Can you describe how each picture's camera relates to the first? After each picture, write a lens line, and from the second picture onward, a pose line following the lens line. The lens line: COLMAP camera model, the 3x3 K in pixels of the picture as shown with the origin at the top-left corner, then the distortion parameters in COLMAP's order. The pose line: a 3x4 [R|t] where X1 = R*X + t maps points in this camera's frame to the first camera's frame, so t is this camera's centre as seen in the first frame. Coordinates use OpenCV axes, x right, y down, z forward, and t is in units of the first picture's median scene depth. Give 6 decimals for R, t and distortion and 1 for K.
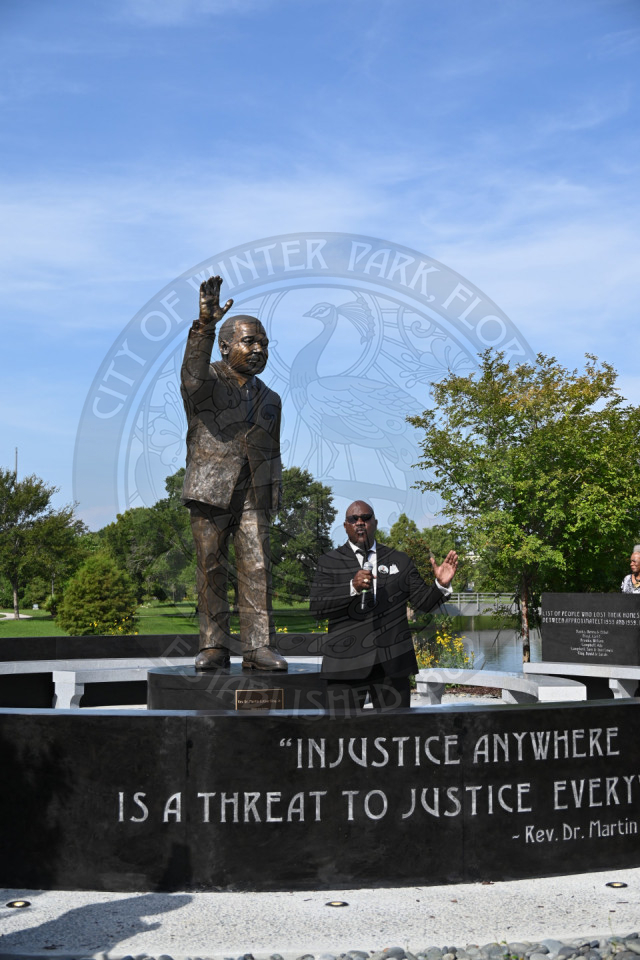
lens RADIAL K [[1534.5, 0, 348.0], [0, 1534.5, 476.2], [0, 0, 1]] dist [0.018012, 0.023240]
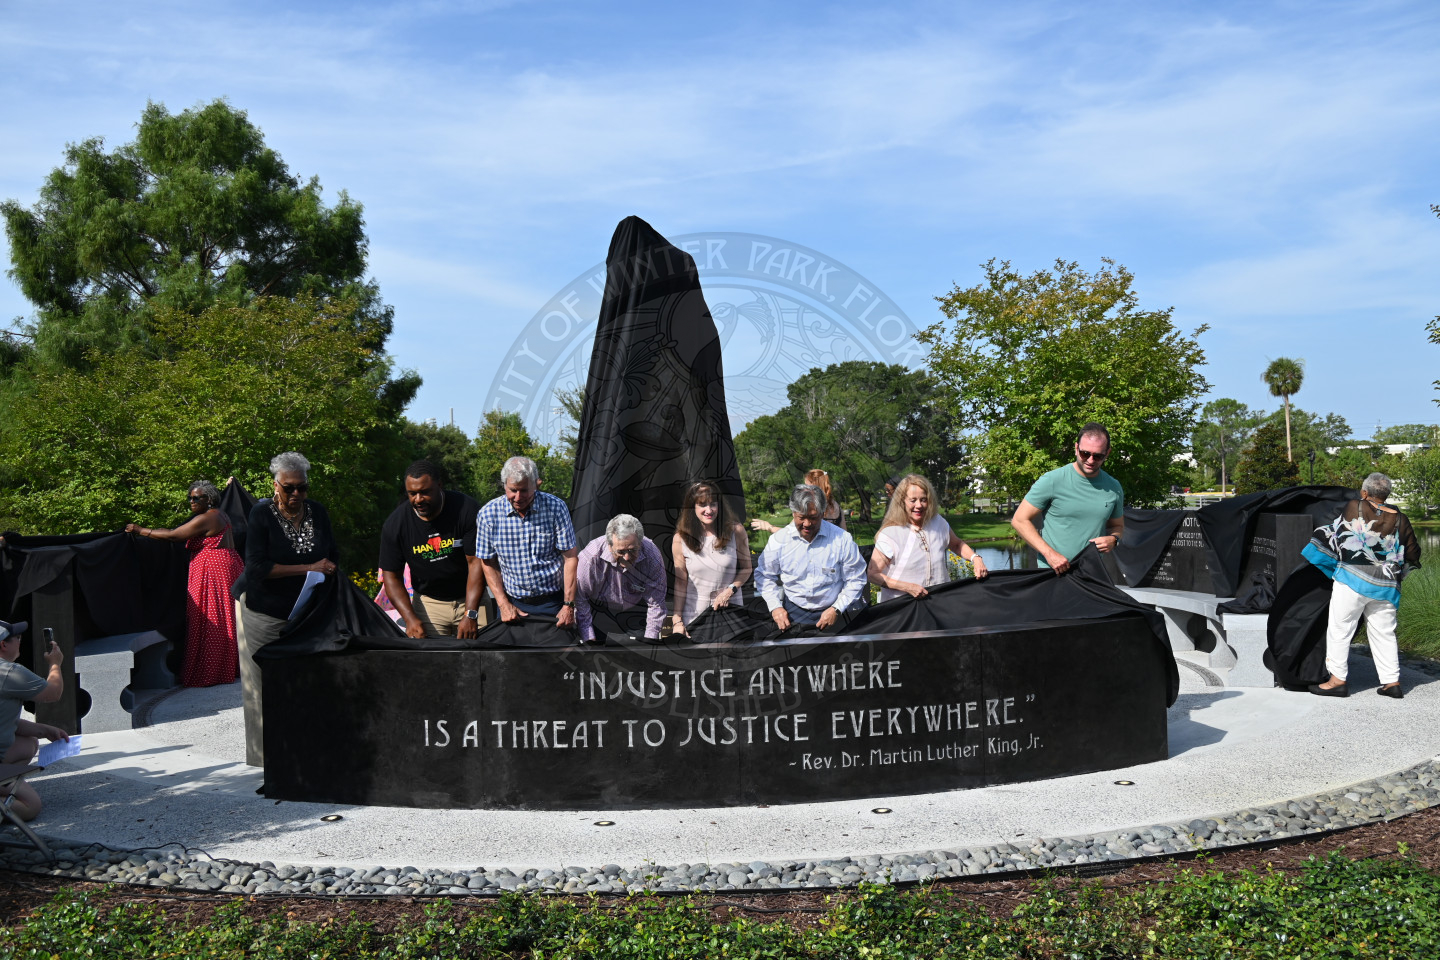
lens RADIAL K [[1592.6, 0, 720.0], [0, 1592.6, 480.0], [0, 0, 1]] dist [0.012536, 0.003850]
pose [[0.979662, -0.021743, -0.199471, 0.182598], [0.035041, 0.997374, 0.063382, -0.020153], [0.197569, -0.069082, 0.977852, -0.043828]]
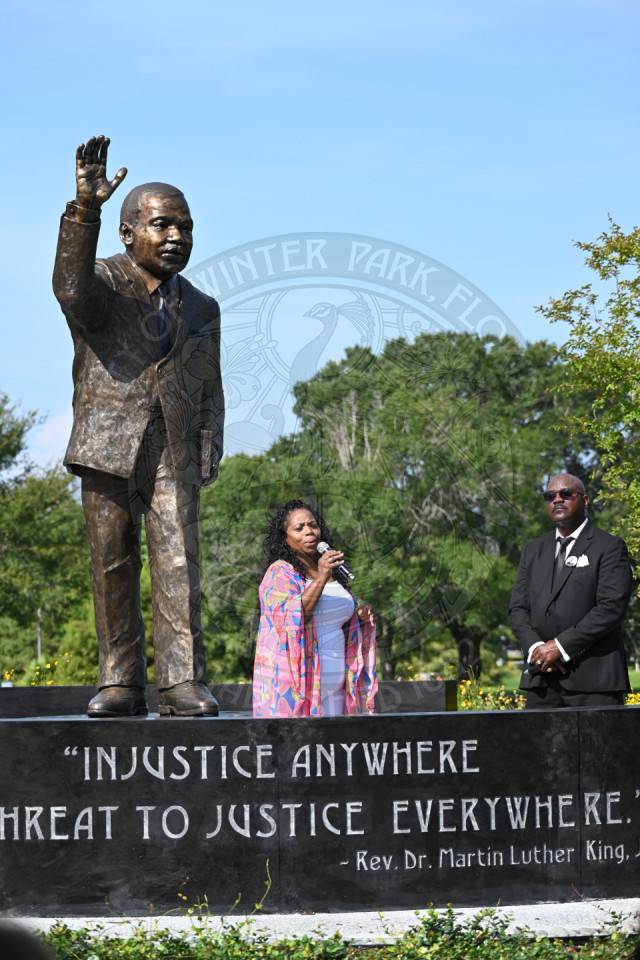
lens RADIAL K [[4359.2, 0, 320.0], [0, 4359.2, 480.0], [0, 0, 1]] dist [-0.188418, -0.486208]
pose [[0.989179, -0.014316, -0.146011, 0.293299], [0.018727, 0.999407, 0.028885, -0.032402], [0.145511, -0.031307, 0.988861, -0.906261]]
